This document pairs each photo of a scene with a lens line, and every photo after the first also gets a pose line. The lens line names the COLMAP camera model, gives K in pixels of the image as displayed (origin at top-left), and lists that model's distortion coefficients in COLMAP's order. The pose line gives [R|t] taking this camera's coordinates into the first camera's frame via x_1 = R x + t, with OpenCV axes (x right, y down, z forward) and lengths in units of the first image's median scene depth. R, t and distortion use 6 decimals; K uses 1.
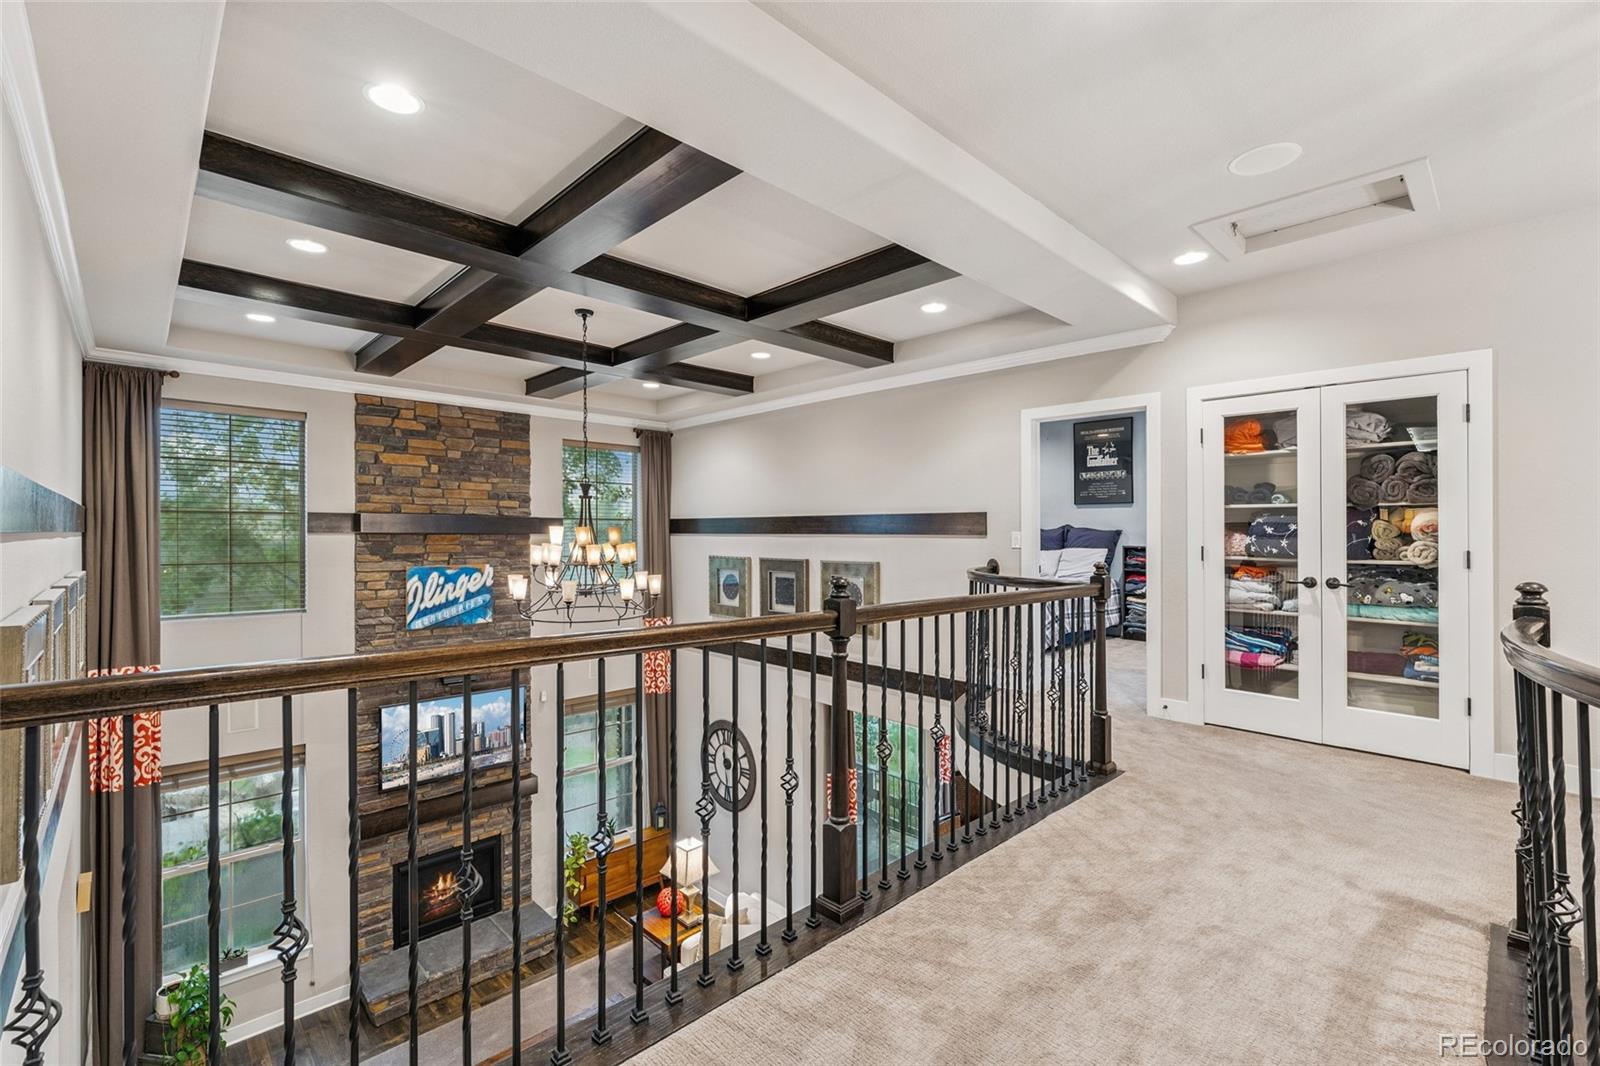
lens RADIAL K [[696.8, 0, 790.5], [0, 696.8, 533.1], [0, 0, 1]] dist [-0.001057, 0.000617]
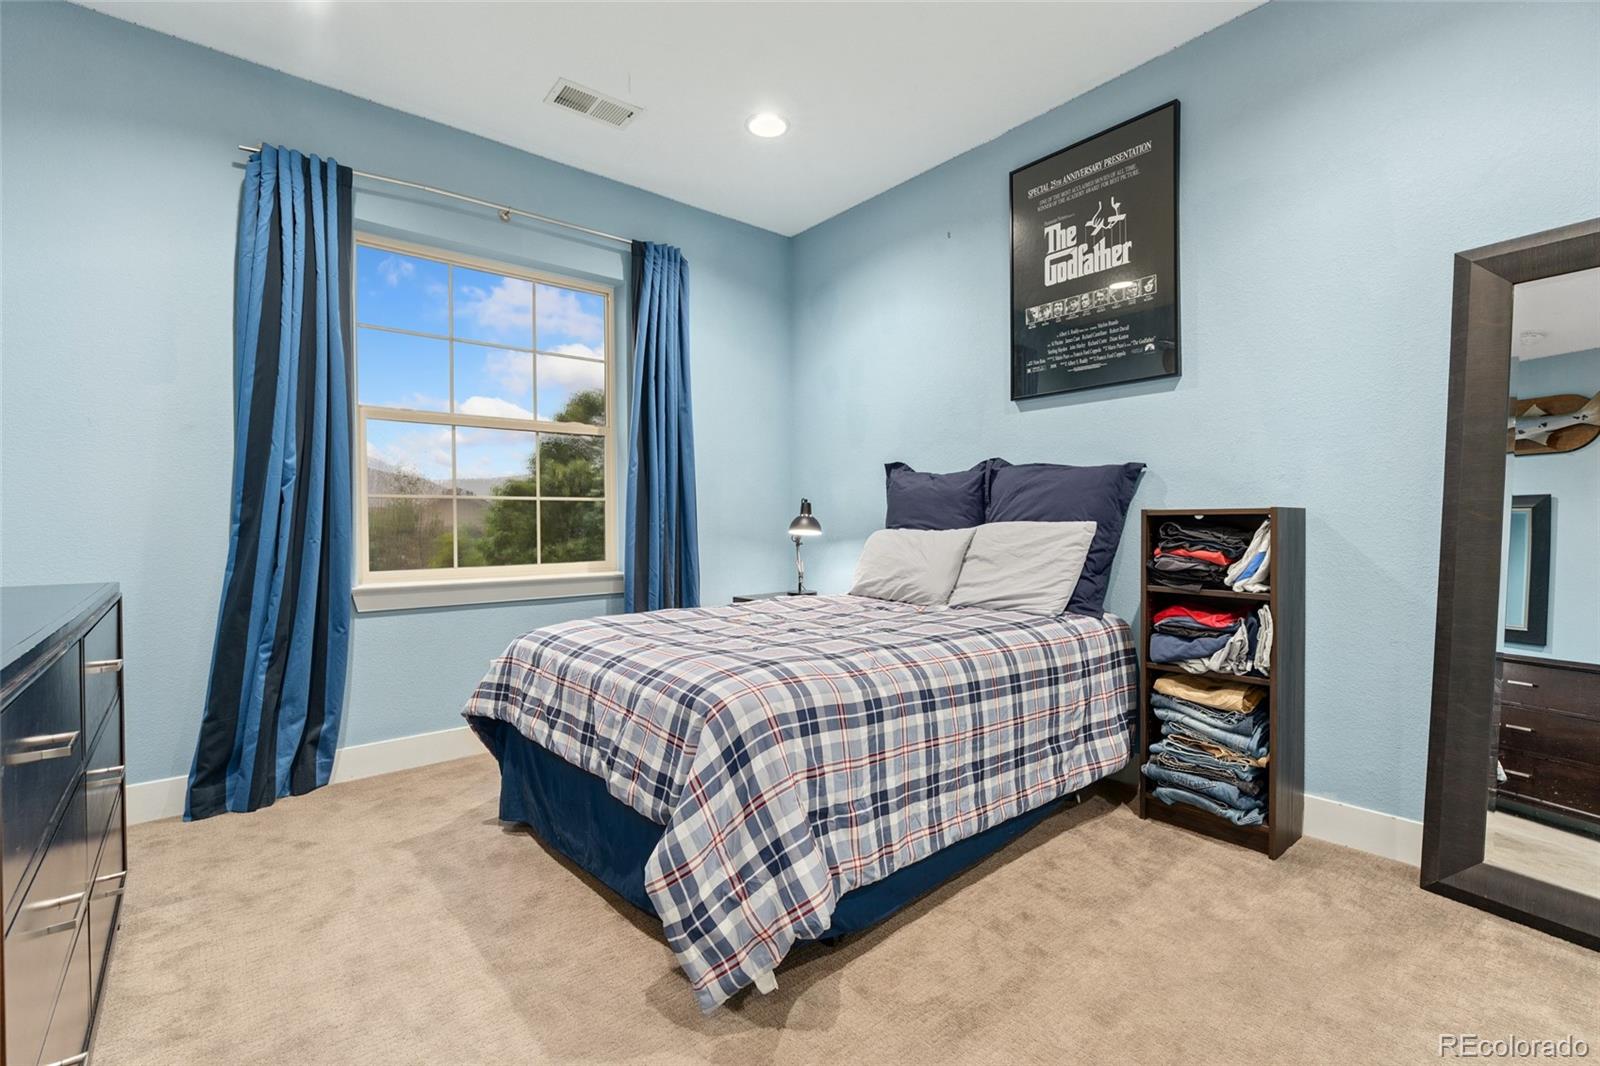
lens RADIAL K [[696.8, 0, 795.6], [0, 696.8, 532.1], [0, 0, 1]] dist [-0.001057, 0.000617]
pose [[0.999158, 0.001248, -0.041007, 0.327638], [-0.000402, 0.999788, 0.020610, 0.020276], [0.041024, -0.020576, 0.998946, 0.669063]]
